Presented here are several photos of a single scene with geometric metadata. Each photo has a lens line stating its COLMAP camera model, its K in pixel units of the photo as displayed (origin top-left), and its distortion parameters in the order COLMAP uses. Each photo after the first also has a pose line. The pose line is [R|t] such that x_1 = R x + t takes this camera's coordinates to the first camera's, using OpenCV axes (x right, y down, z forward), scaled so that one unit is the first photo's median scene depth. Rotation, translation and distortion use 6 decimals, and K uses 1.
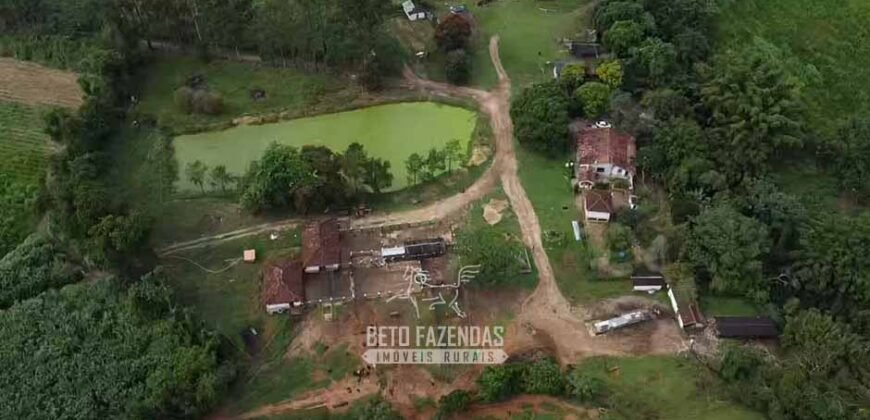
lens RADIAL K [[574.0, 0, 472.3], [0, 574.0, 162.1], [0, 0, 1]] dist [-0.007721, -0.001527]
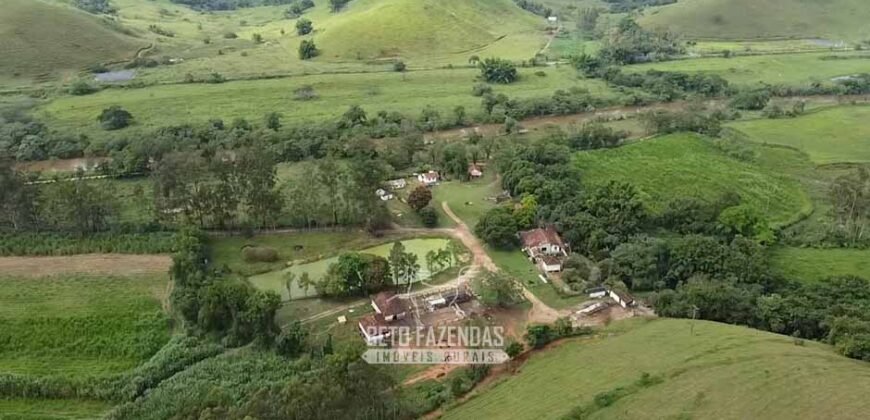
lens RADIAL K [[574.9, 0, 437.8], [0, 574.9, 223.6], [0, 0, 1]] dist [0.008364, -0.024216]
pose [[0.966613, -0.124078, 0.224195, -0.411489], [0.199325, 0.913917, -0.353590, 0.460236], [-0.161023, 0.386473, 0.908136, -0.415816]]
